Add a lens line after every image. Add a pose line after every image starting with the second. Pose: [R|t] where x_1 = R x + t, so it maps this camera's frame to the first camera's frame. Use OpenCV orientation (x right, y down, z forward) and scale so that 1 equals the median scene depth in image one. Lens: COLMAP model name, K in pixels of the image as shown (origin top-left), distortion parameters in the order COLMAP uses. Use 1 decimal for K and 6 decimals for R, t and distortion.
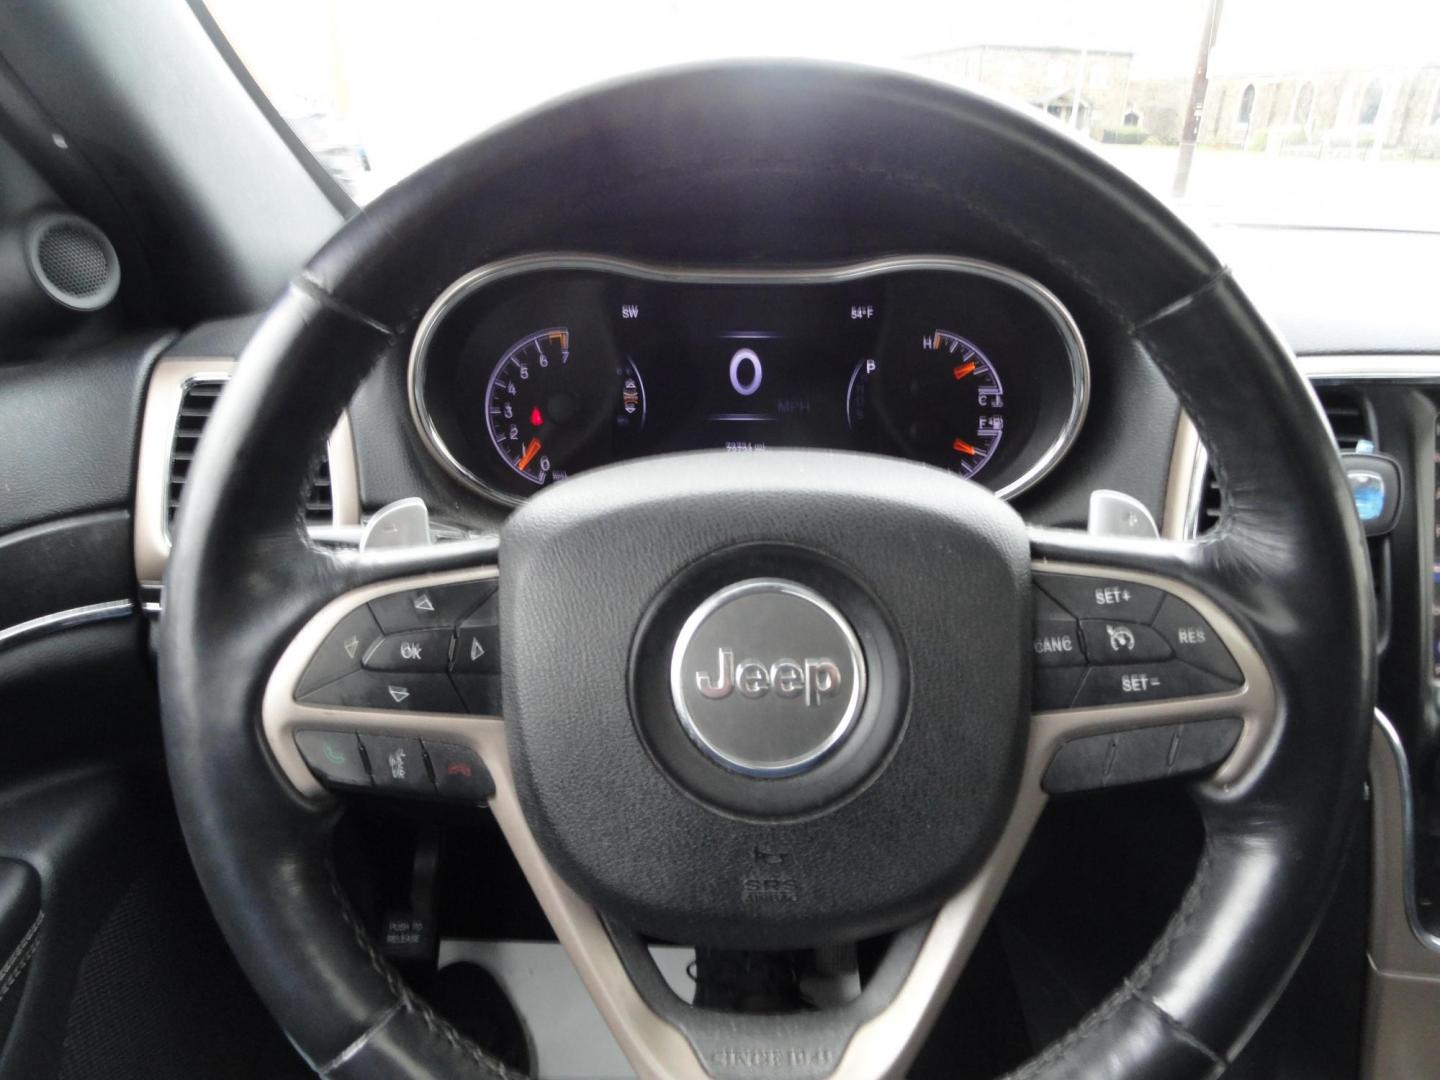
lens RADIAL K [[1049.2, 0, 718.5], [0, 1049.2, 537.7], [0, 0, 1]] dist [-0.004872, 0.016171]
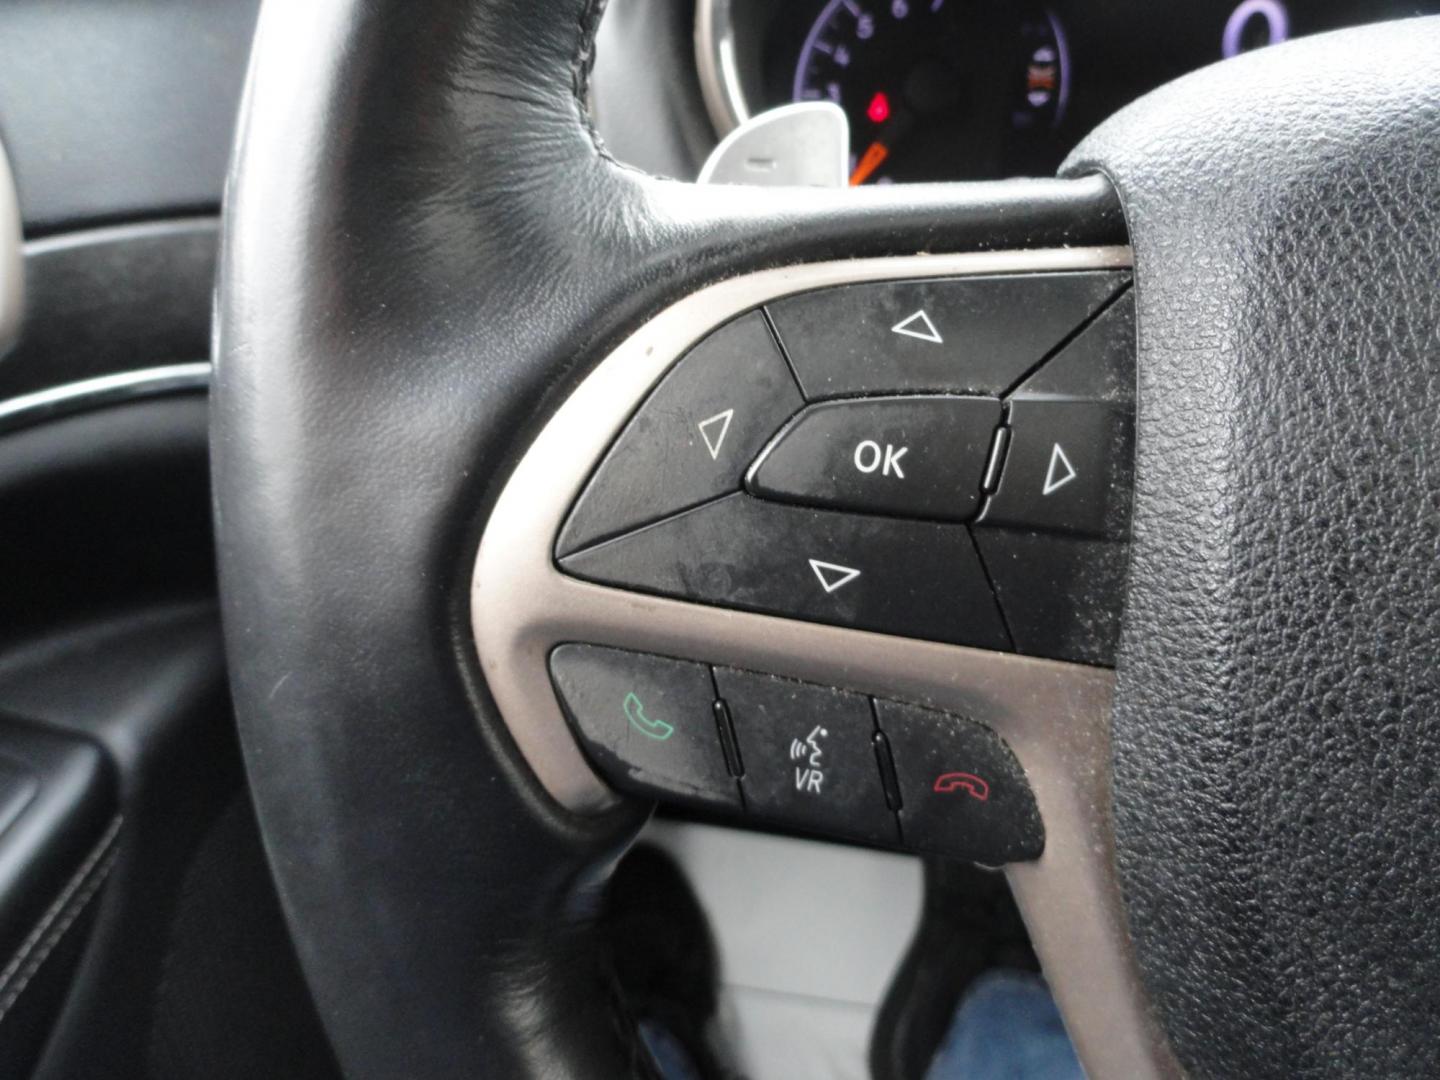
lens RADIAL K [[1049.2, 0, 718.5], [0, 1049.2, 542.0], [0, 0, 1]] dist [-0.004872, 0.016171]
pose [[0.987605, 0.087735, -0.130147, -0.289736], [-0.067553, 0.986053, 0.152105, 0.084129], [0.141677, -0.141428, 0.979758, 0.627449]]
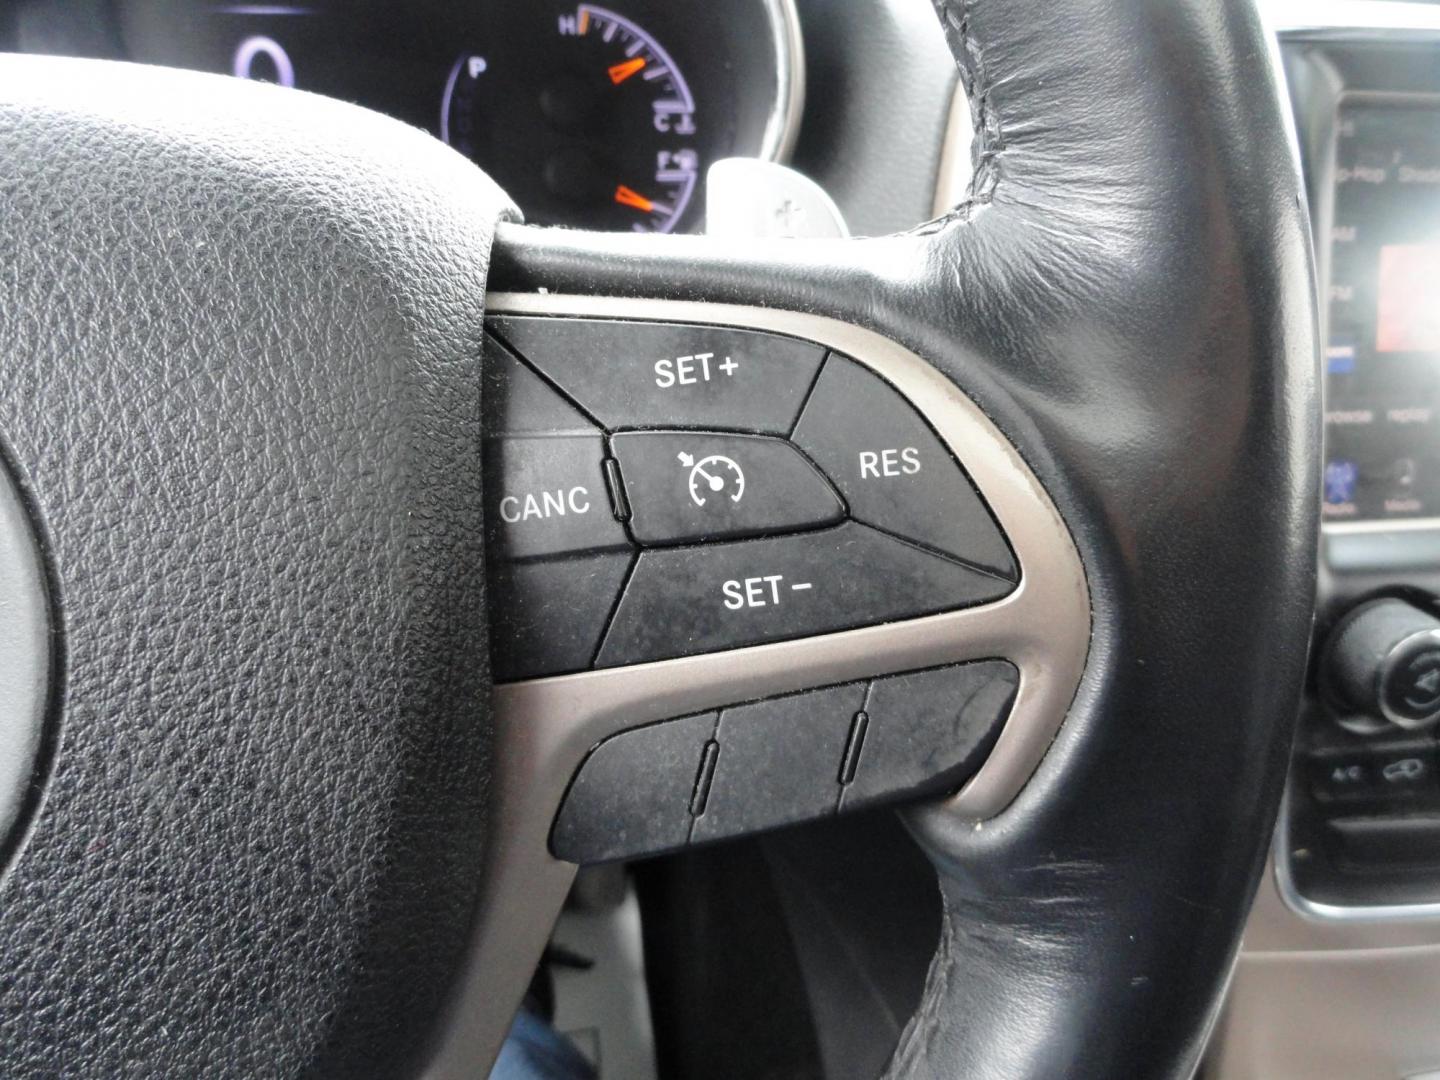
lens RADIAL K [[1049.2, 0, 717.7], [0, 1049.2, 537.9], [0, 0, 1]] dist [-0.004872, 0.016171]
pose [[0.989412, -0.057262, 0.133359, 0.330790], [0.040818, 0.991576, 0.122927, 0.070756], [-0.139274, -0.116182, 0.983415, 0.616591]]
